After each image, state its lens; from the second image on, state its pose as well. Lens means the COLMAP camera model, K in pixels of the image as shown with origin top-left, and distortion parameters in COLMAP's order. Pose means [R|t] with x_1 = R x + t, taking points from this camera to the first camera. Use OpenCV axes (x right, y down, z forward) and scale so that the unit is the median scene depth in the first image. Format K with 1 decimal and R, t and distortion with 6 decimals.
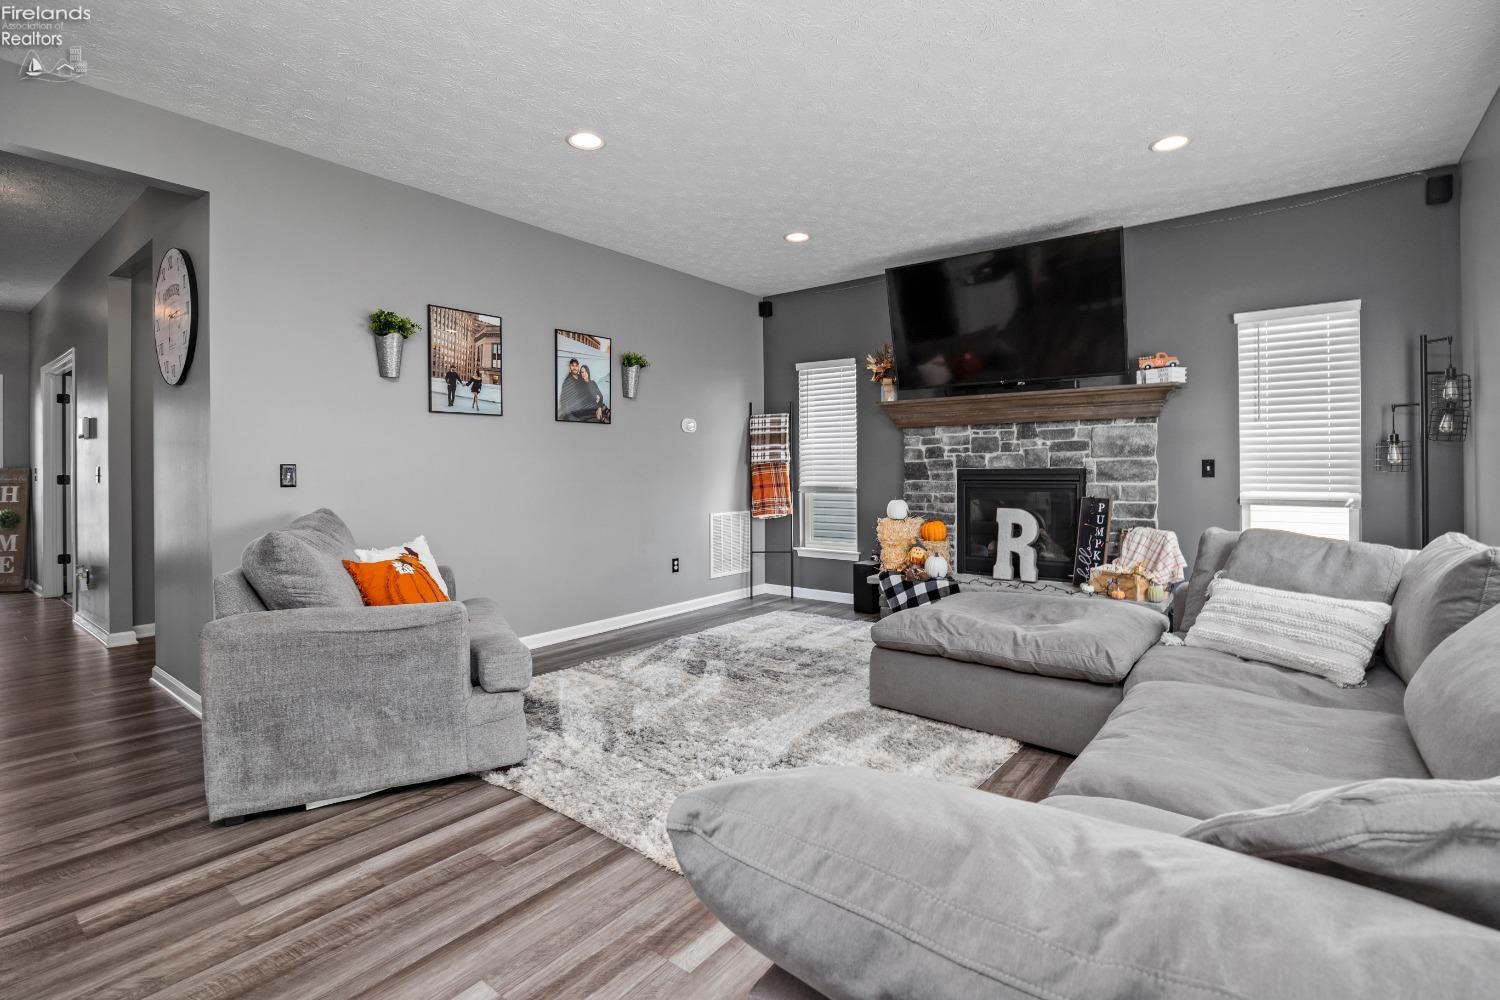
lens RADIAL K [[696.2, 0, 748.5], [0, 696.2, 472.9], [0, 0, 1]] dist [-0.014560, 0.000266]
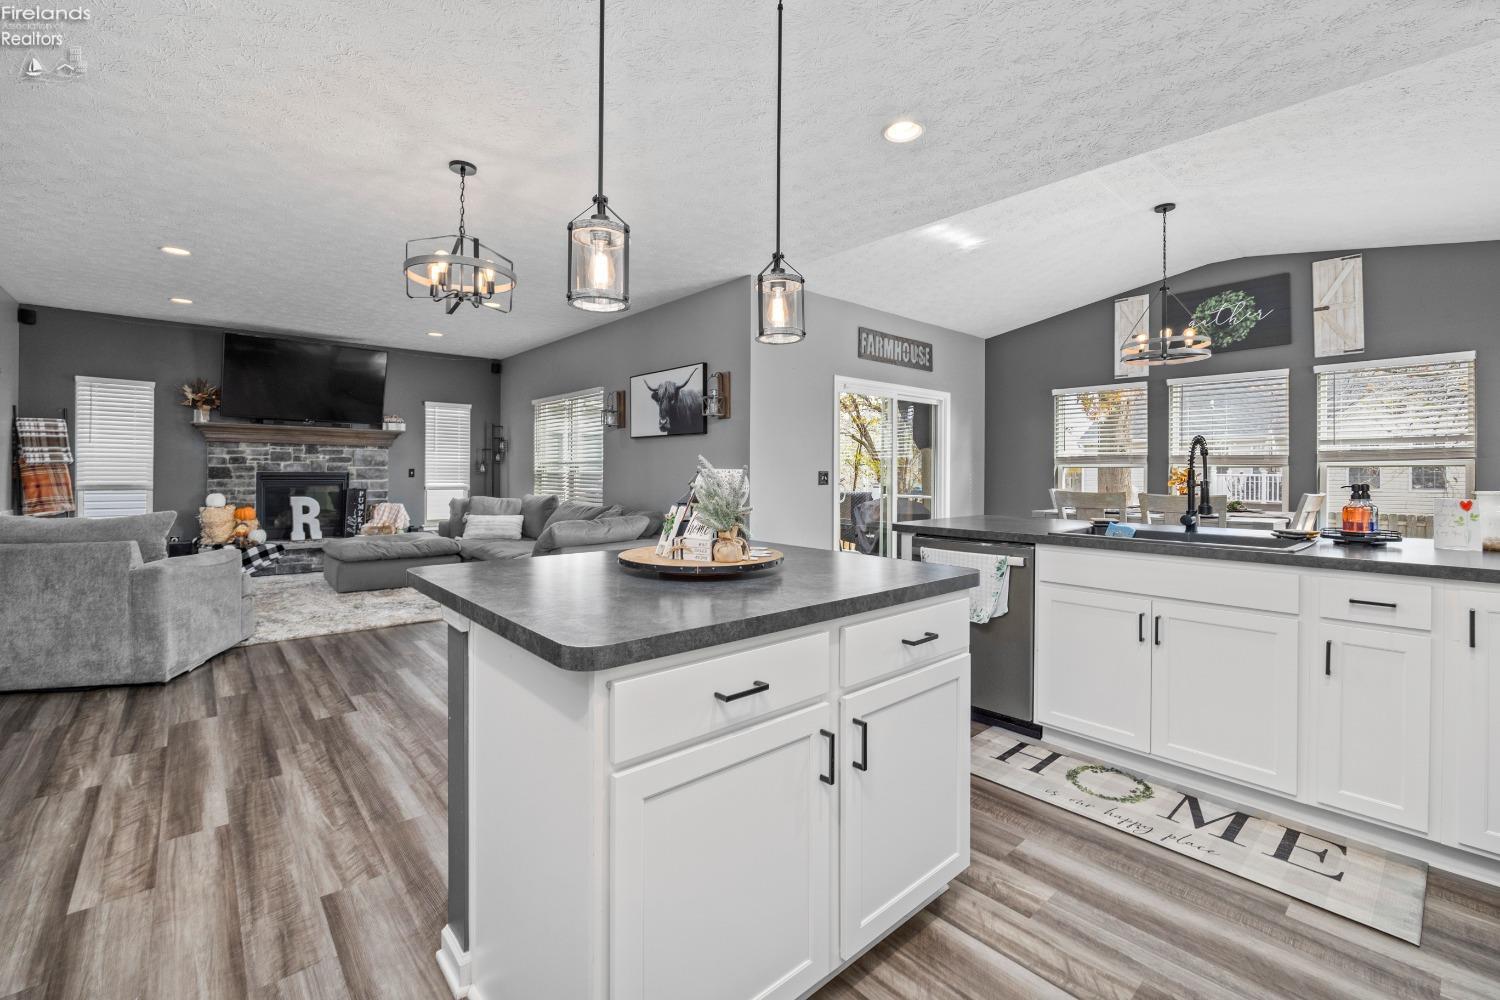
lens RADIAL K [[636.6, 0, 747.2], [0, 636.6, 473.1], [0, 0, 1]] dist [-0.011739, -0.000343]
pose [[0.188072, 0.005451, 0.982140, -0.905579], [-0.006371, 0.999970, -0.004330, -0.003837], [-0.982134, -0.005442, 0.188102, -0.310775]]
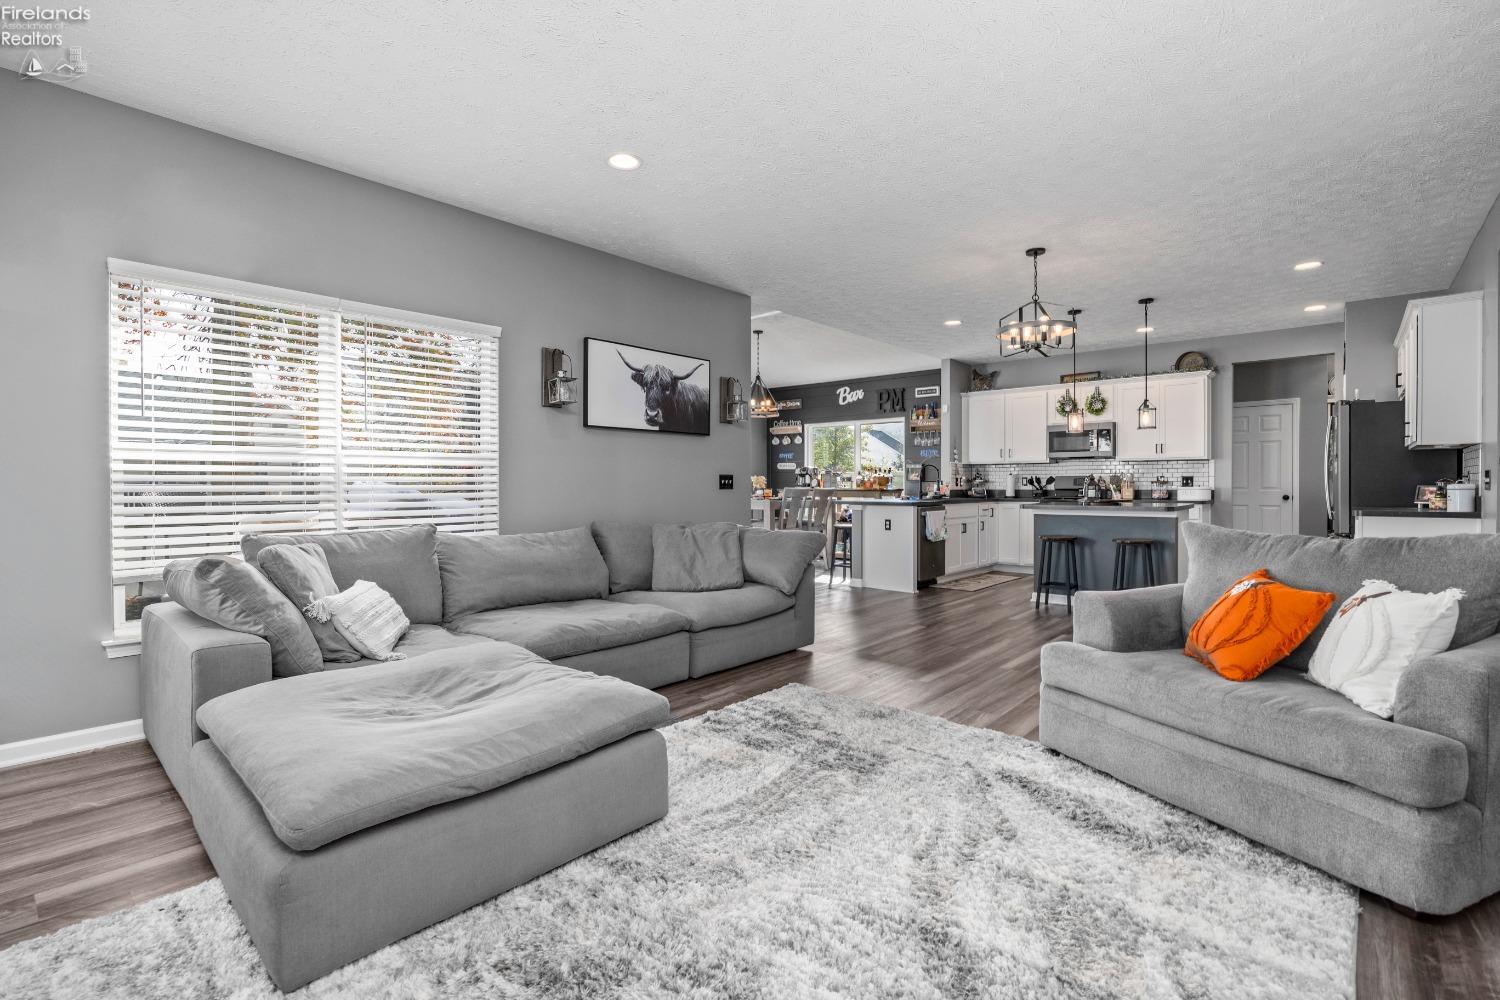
lens RADIAL K [[690.8, 0, 750.0], [0, 690.8, 500.0], [0, 0, 1]] dist [-0.020148, -0.000125]
pose [[-0.998283, 0.009199, 0.057849, 0.033353], [0.010556, 0.999675, 0.023204, 0.003306], [-0.057617, 0.023774, -0.998056, 1.105813]]
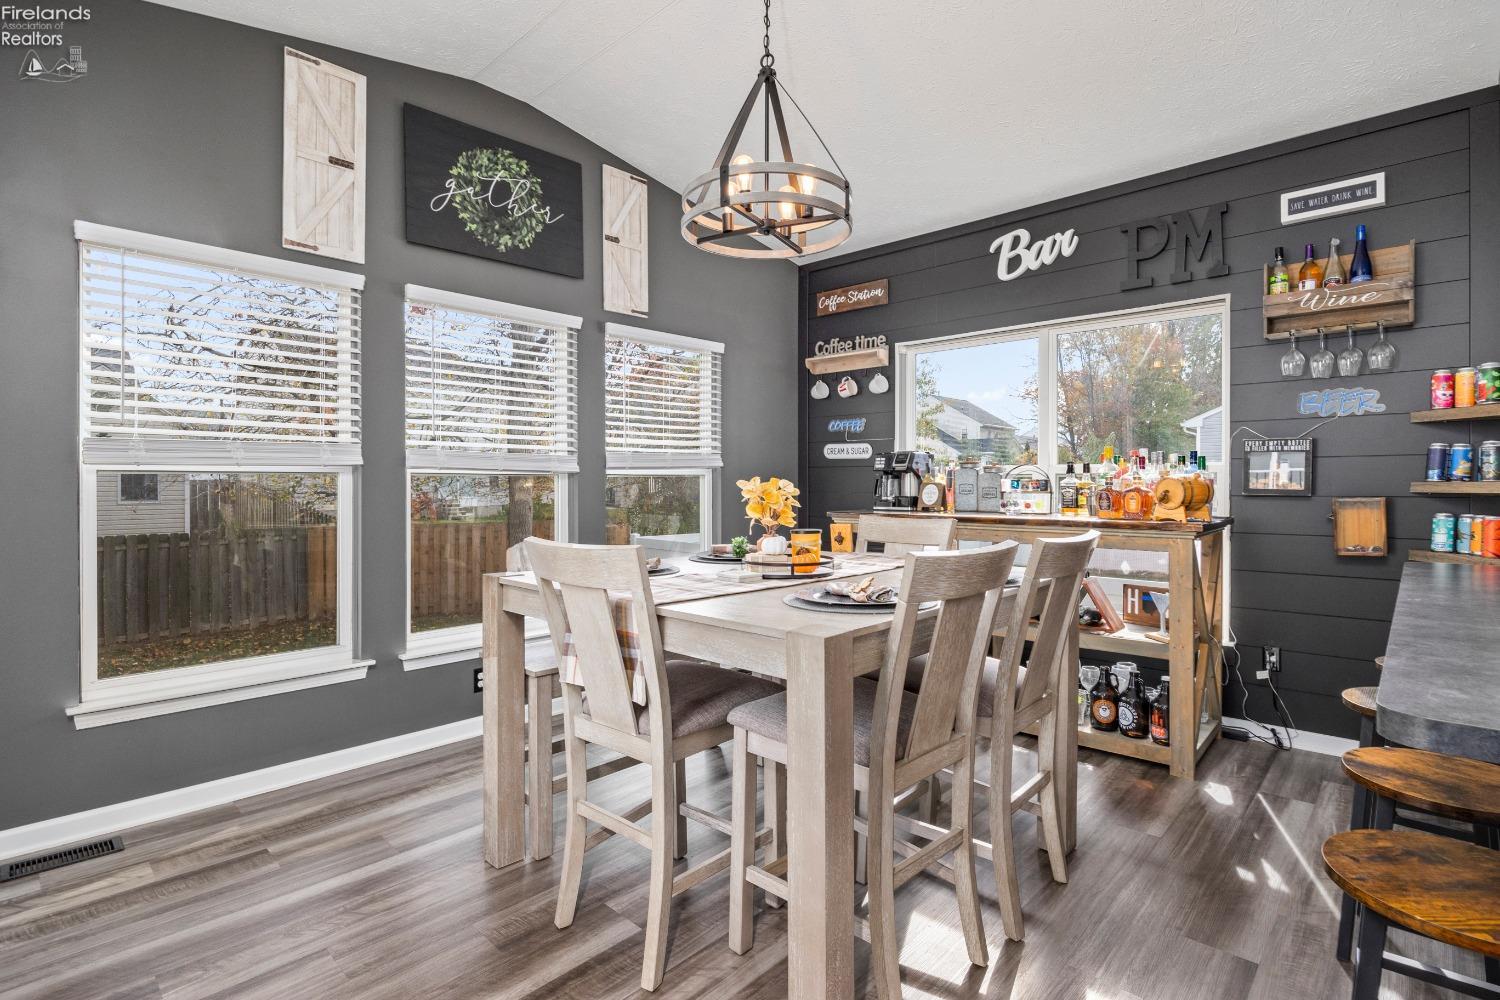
lens RADIAL K [[722.8, 0, 752.0], [0, 722.8, 487.3], [0, 0, 1]] dist [-0.013016, -0.000060]
pose [[-0.995567, 0.007893, 0.093726, 0.082146], [0.008461, 0.999948, 0.005667, -0.013593], [-0.093676, 0.006435, -0.995582, -0.261927]]
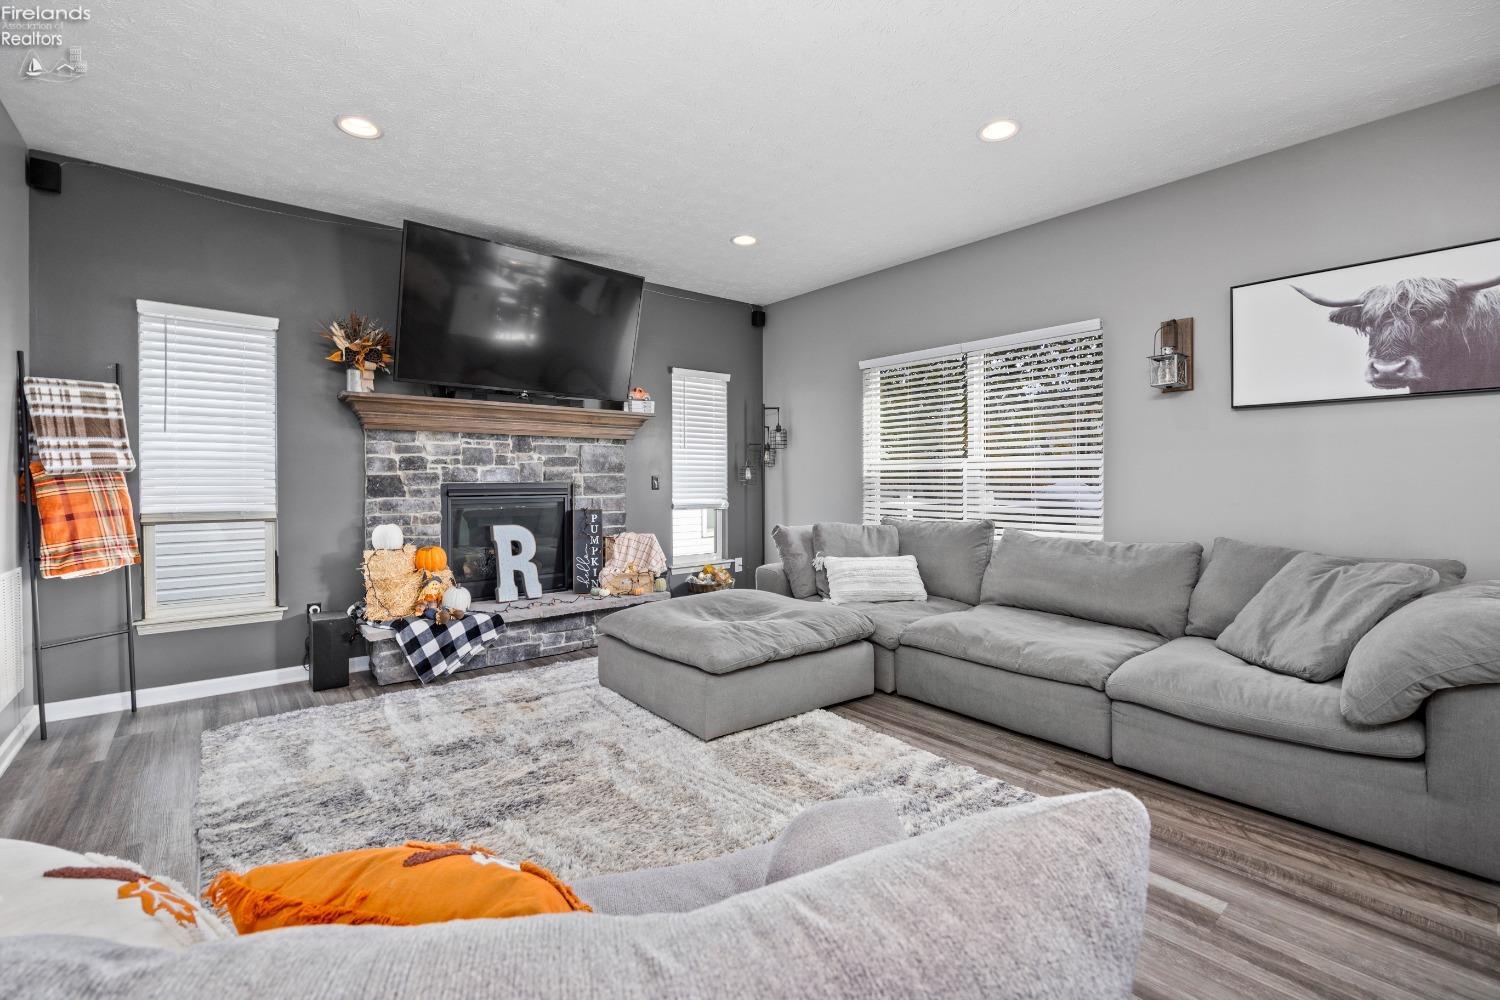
lens RADIAL K [[649.2, 0, 755.4], [0, 649.2, 484.2], [0, 0, 1]] dist [-0.018508, 0.000467]
pose [[0.205912, -0.002780, 0.978567, -0.428733], [0.004662, 0.999987, 0.001859, -0.004865], [-0.978559, 0.004179, 0.205922, 0.503600]]
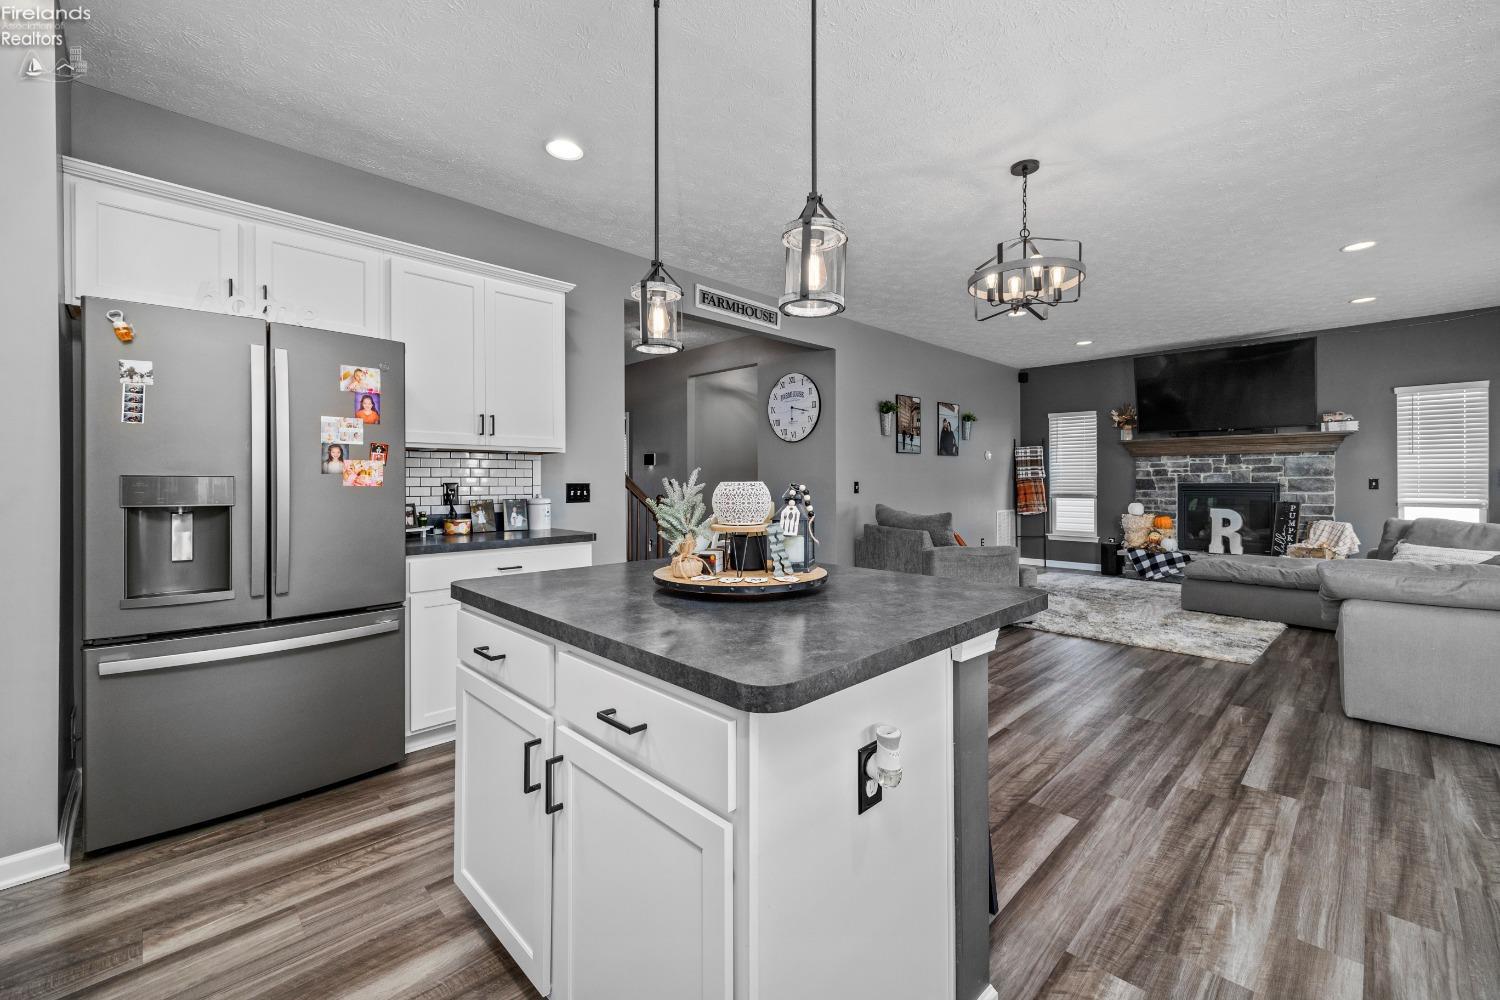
lens RADIAL K [[611.7, 0, 751.6], [0, 611.7, 482.8], [0, 0, 1]] dist [0.019328, -0.006832]
pose [[0.991140, 0.002159, -0.132806, -0.504653], [-0.001966, 0.999997, 0.001585, -0.007402], [0.132809, -0.001310, 0.991141, -0.539816]]
